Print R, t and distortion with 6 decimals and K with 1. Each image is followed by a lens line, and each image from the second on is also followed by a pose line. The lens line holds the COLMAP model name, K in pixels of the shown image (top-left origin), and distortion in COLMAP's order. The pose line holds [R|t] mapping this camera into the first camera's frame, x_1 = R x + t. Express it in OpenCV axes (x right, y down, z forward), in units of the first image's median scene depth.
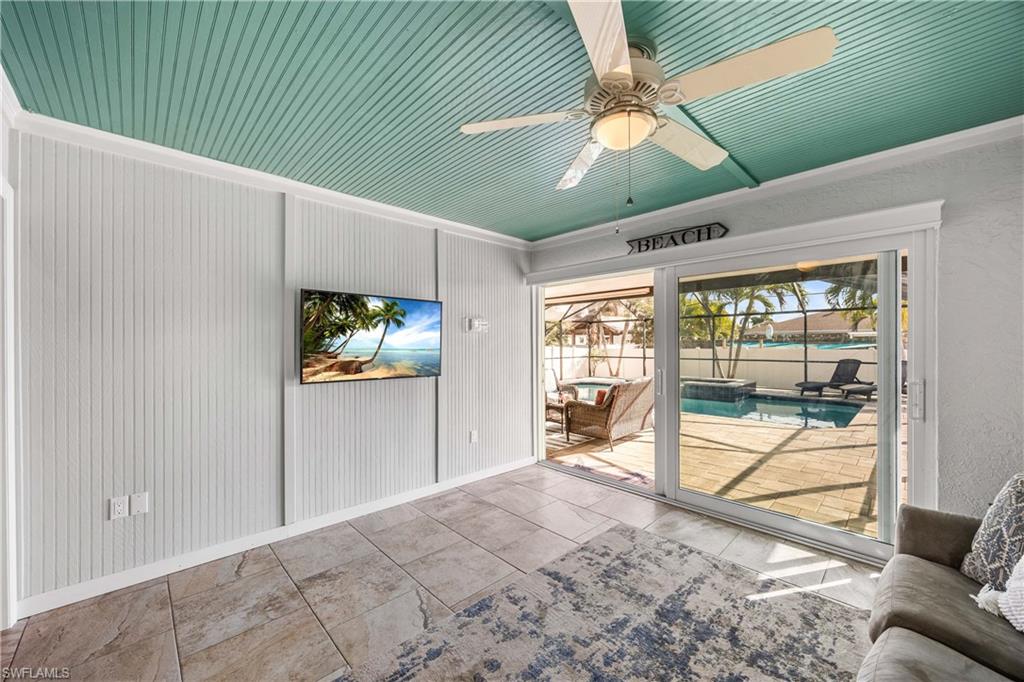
lens RADIAL K [[389.7, 0, 504.2], [0, 389.7, 345.8], [0, 0, 1]] dist [-0.004498, 0.000656]
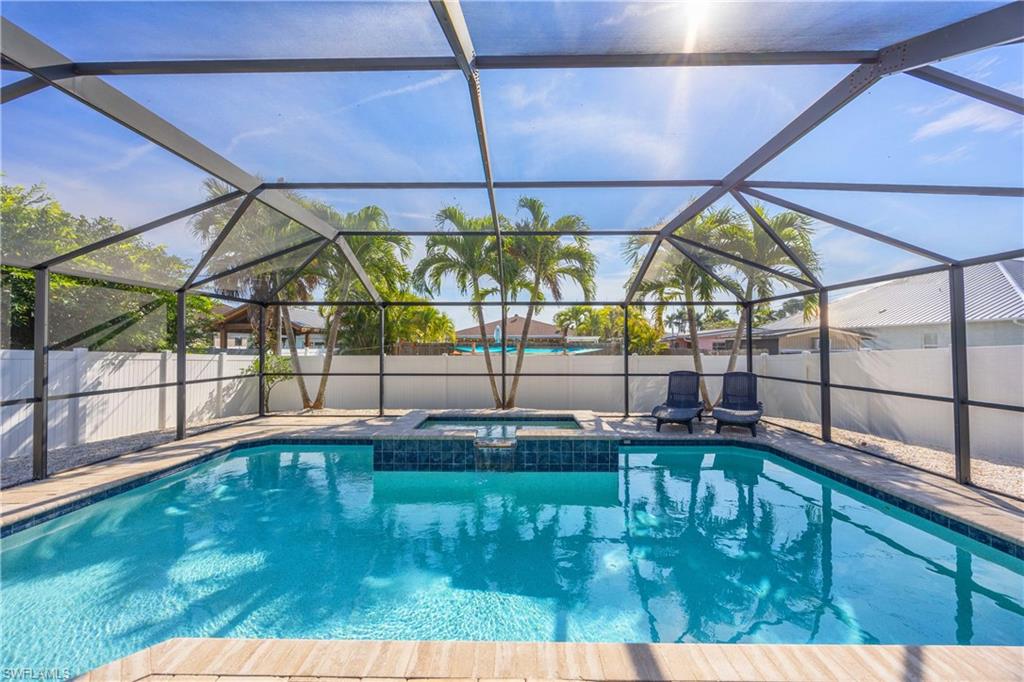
lens RADIAL K [[389.7, 0, 510.0], [0, 389.7, 339.4], [0, 0, 1]] dist [-0.004498, 0.000656]
pose [[0.690468, 0.021903, 0.723031, 0.100696], [-0.002177, 0.999600, -0.028203, -0.003022], [-0.723359, 0.017899, 0.690240, 0.536229]]
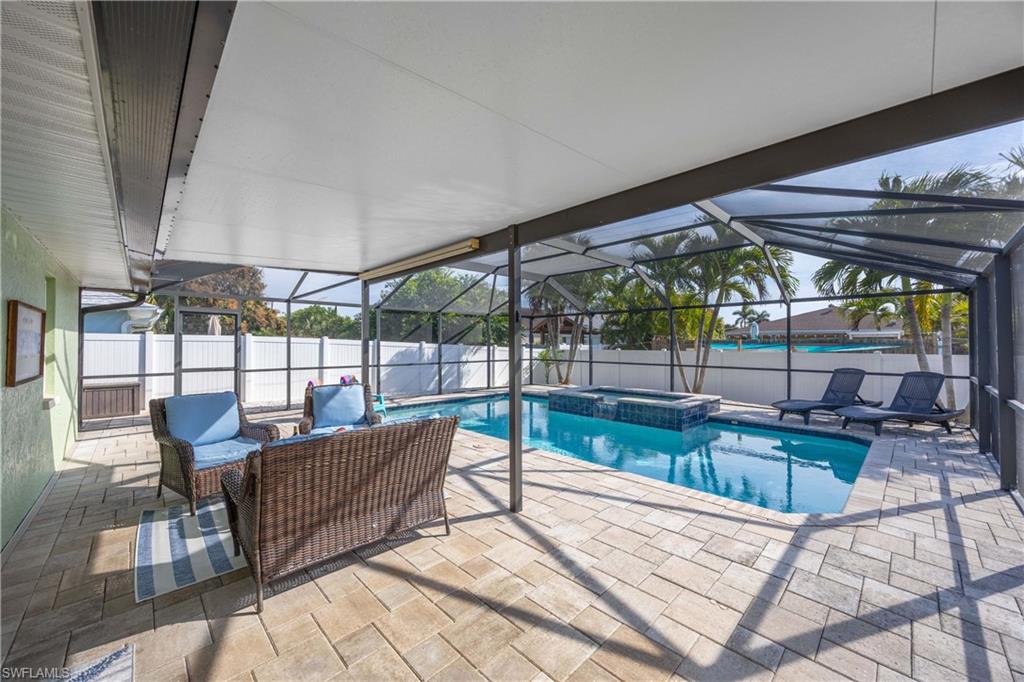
lens RADIAL K [[389.7, 0, 512.6], [0, 389.7, 338.5], [0, 0, 1]] dist [-0.004498, 0.000656]
pose [[0.999874, 0.009288, 0.012869, 0.202637], [-0.009070, 0.999817, -0.016856, -0.001571], [-0.013023, 0.016738, 0.999775, 0.227817]]
